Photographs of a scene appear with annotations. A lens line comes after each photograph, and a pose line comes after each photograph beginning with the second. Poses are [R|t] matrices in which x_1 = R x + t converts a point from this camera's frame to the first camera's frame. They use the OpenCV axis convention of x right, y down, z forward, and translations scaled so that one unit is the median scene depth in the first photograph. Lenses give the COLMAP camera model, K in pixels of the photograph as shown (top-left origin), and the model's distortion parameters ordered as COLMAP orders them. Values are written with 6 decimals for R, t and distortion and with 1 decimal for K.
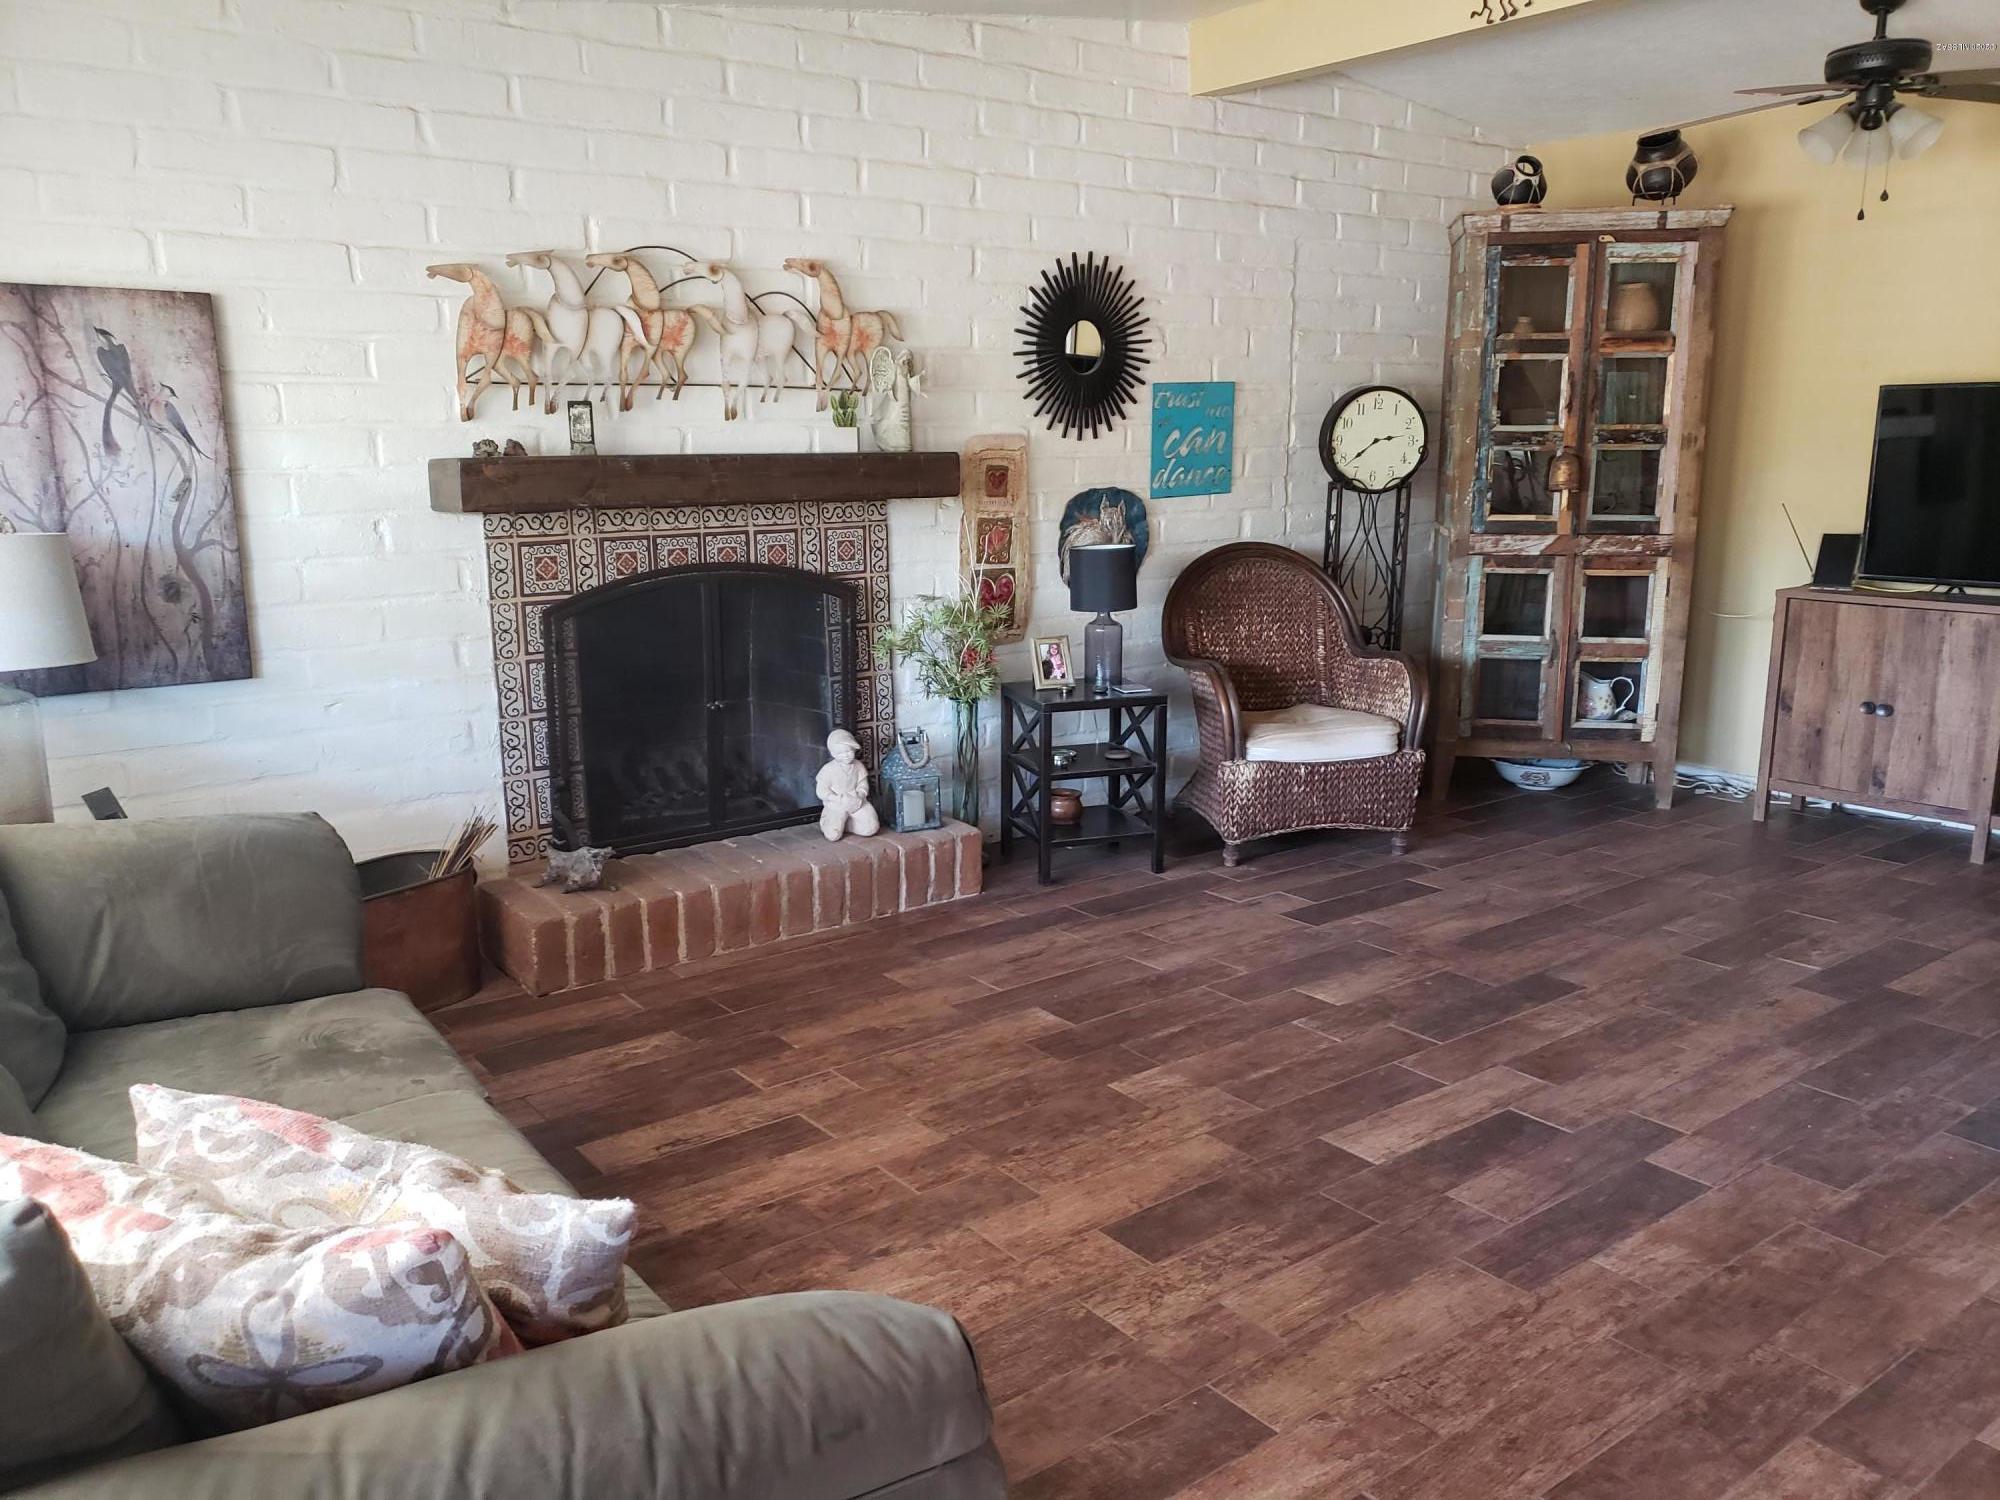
lens RADIAL K [[1520.1, 0, 996.0], [0, 1520.1, 779.3], [0, 0, 1]] dist [0.002514, -0.007251]
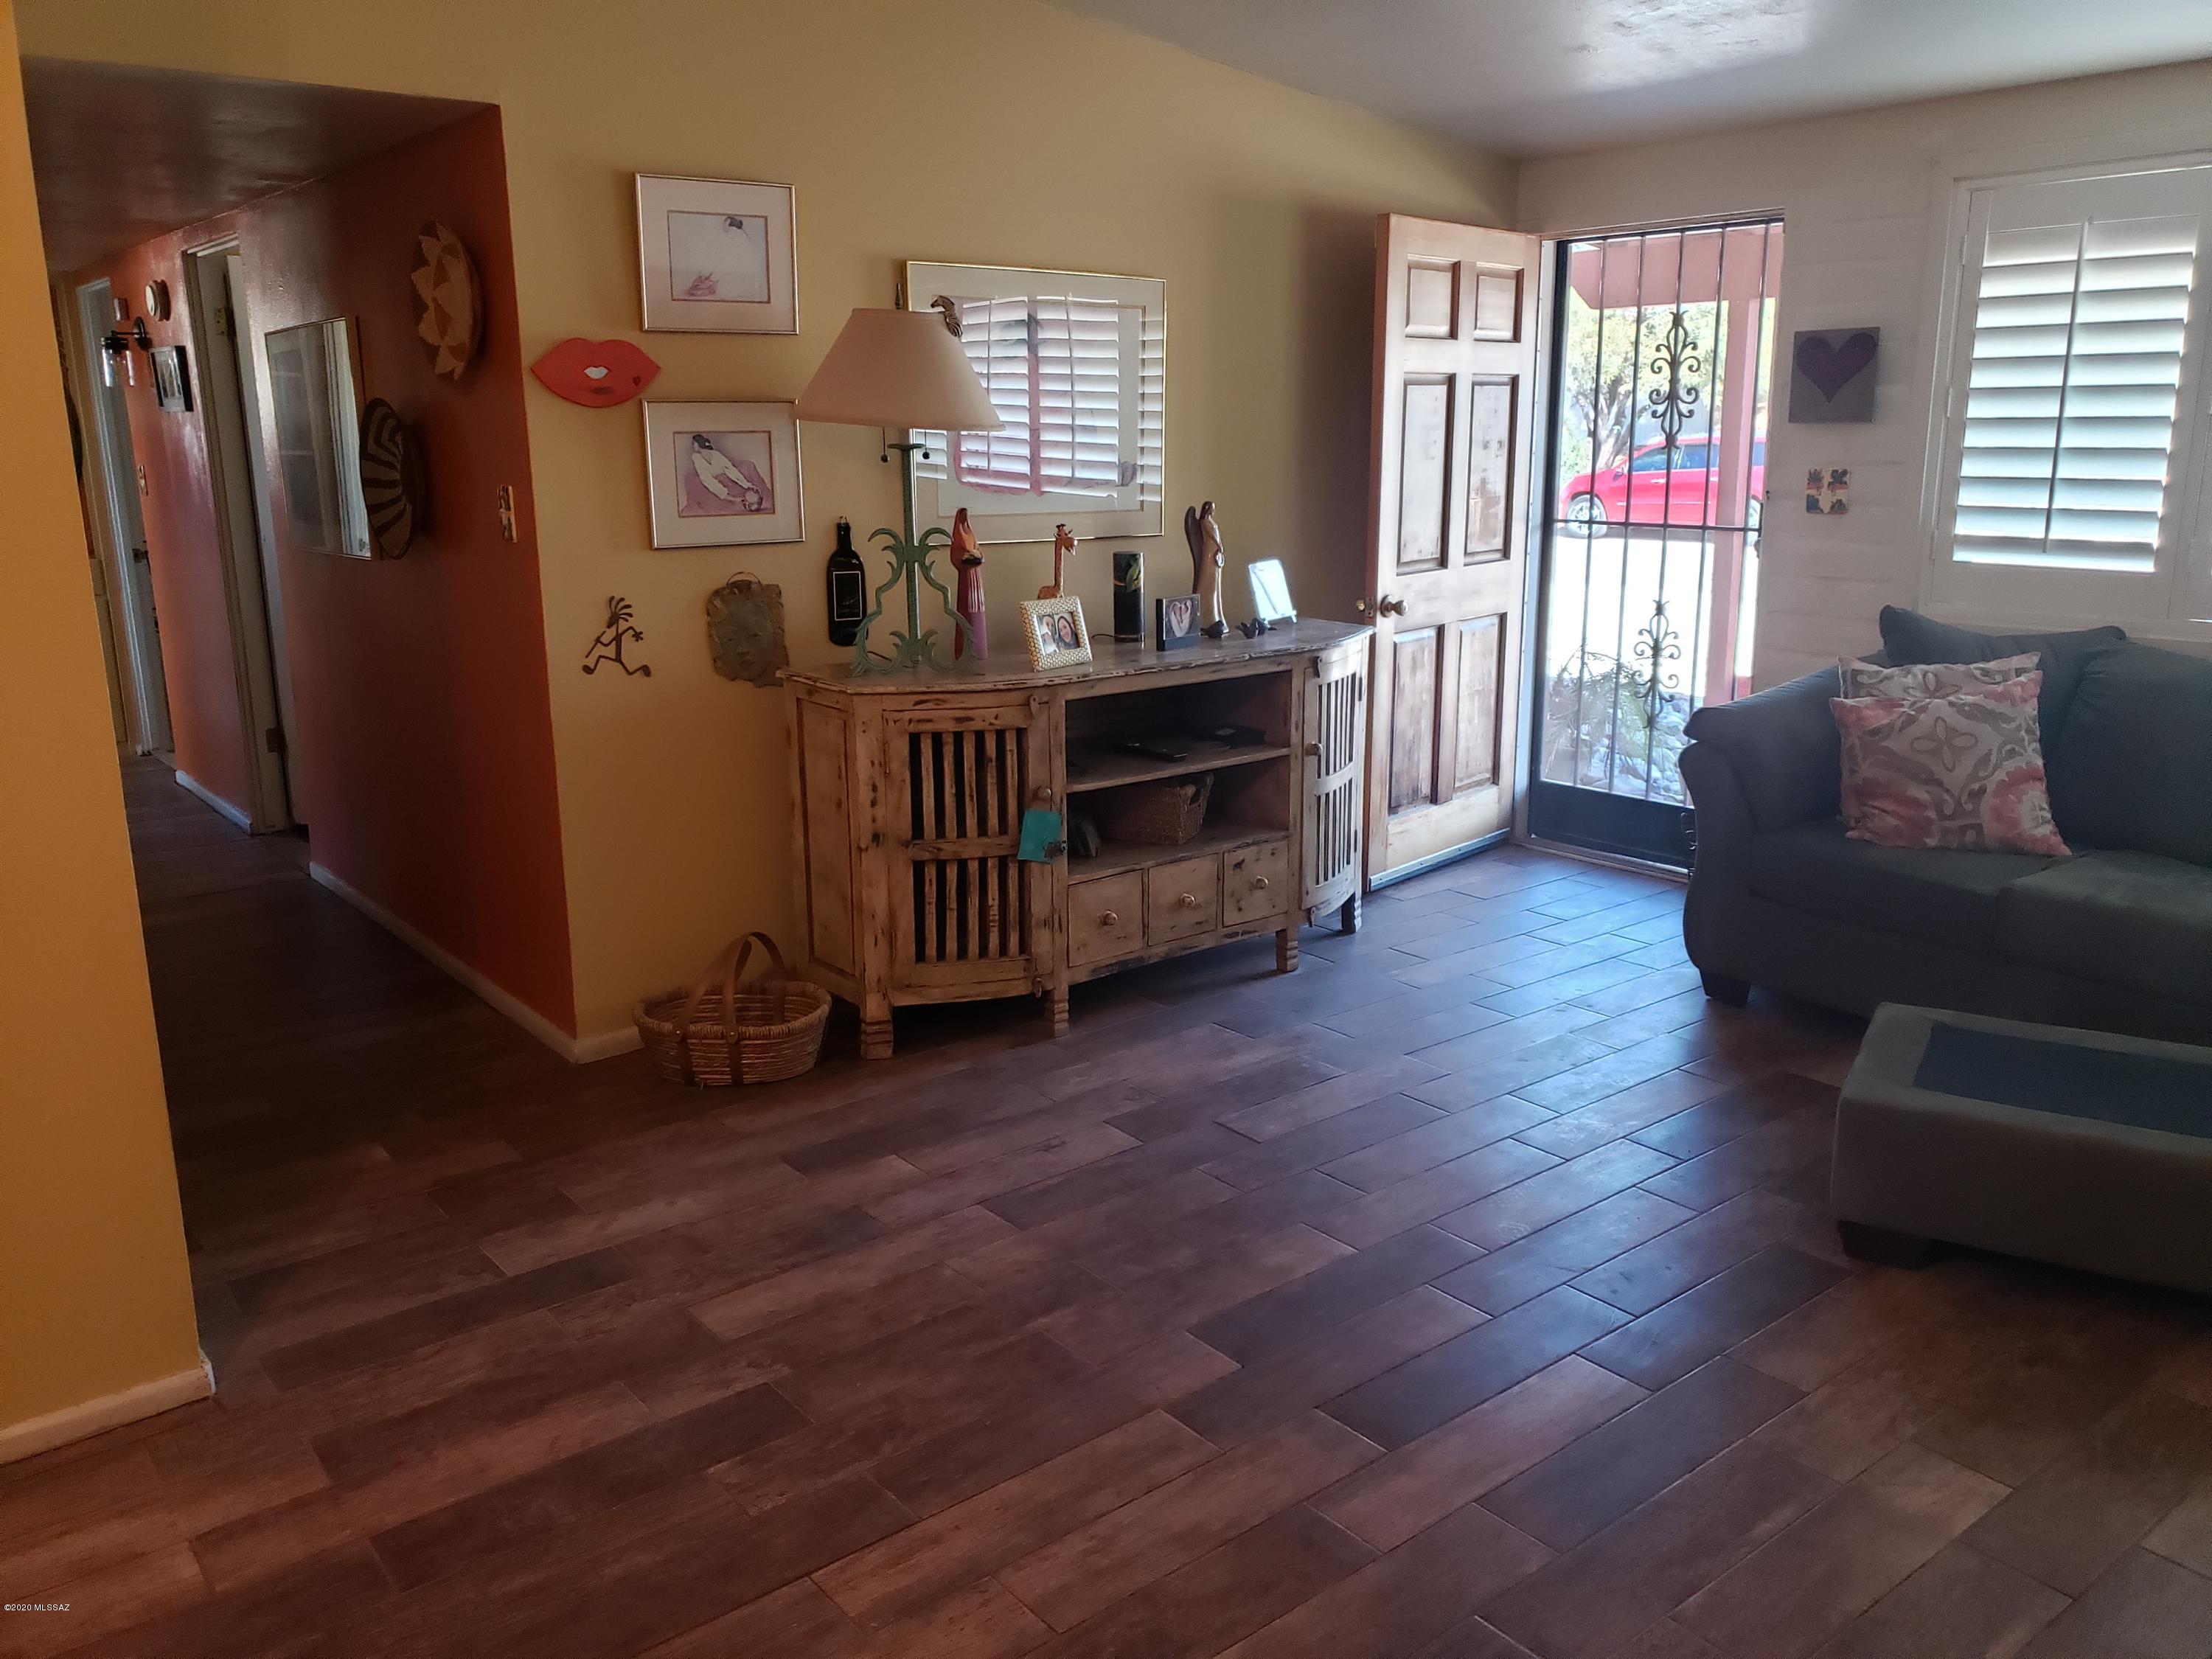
lens RADIAL K [[1665.2, 0, 1107.8], [0, 1665.2, 786.3], [0, 0, 1]] dist [0.026640, -0.002569]
pose [[-0.999576, 0.023246, -0.017529, 0.367285], [0.013794, 0.908336, 0.418014, -0.292213], [0.025639, 0.417595, -0.908271, 1.217885]]
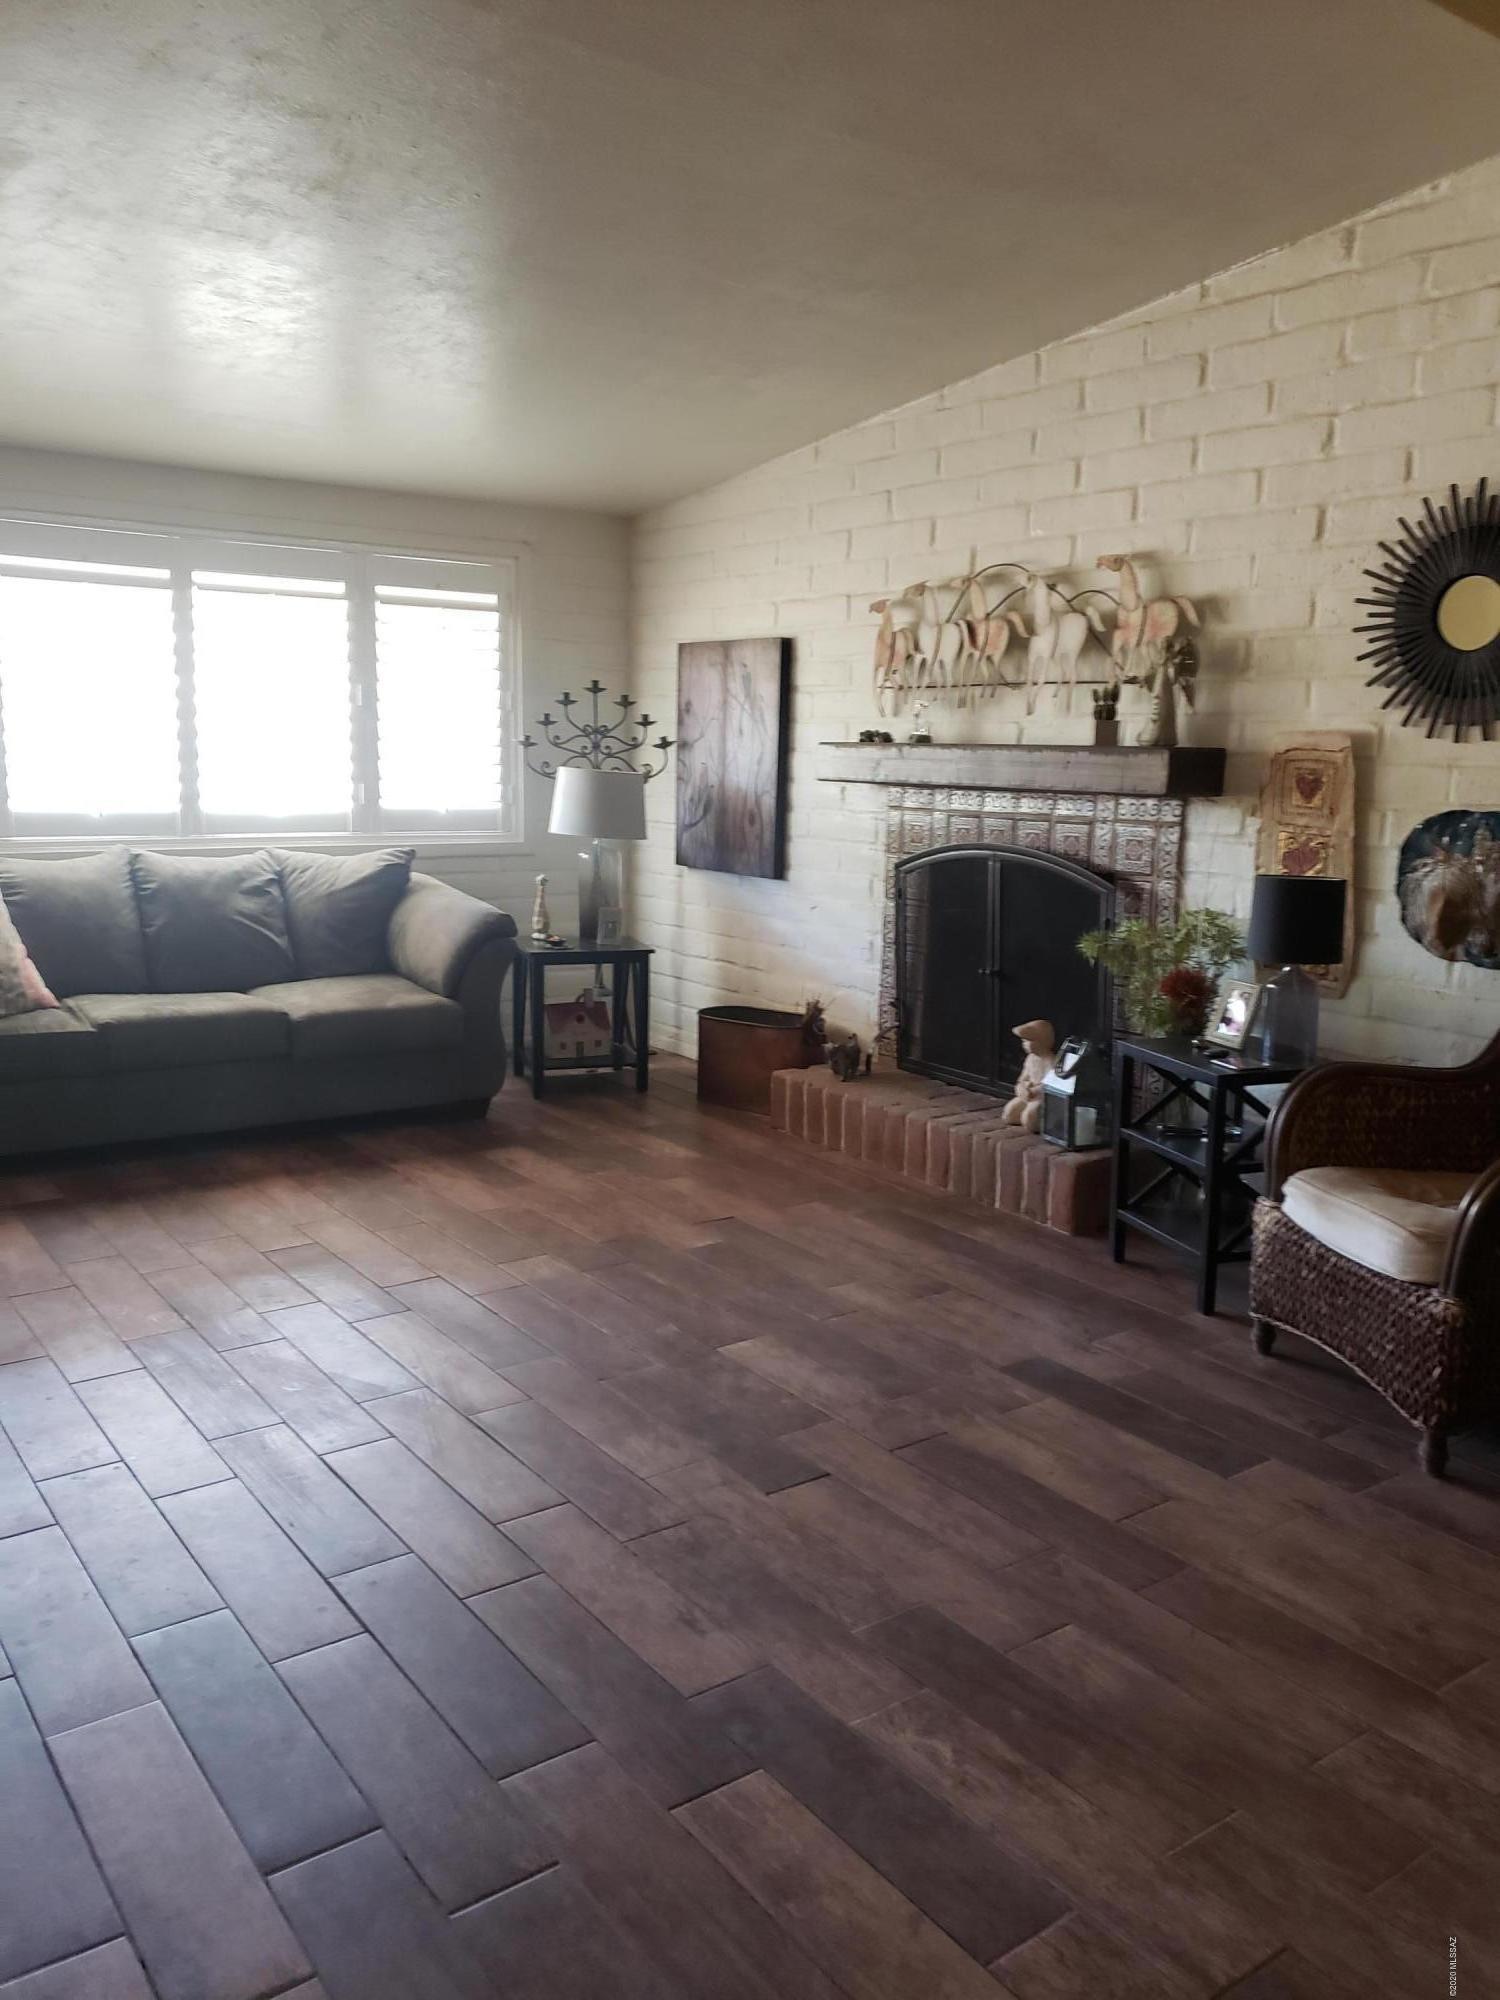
lens RADIAL K [[1568.2, 0, 760.8], [0, 1568.2, 1012.5], [0, 0, 1]] dist [0.013731, -0.008639]
pose [[-0.018092, 0.176622, -0.984112, 1.014331], [-0.241271, 0.954415, 0.175728, -0.193814], [0.970289, 0.240617, 0.025347, 0.880079]]
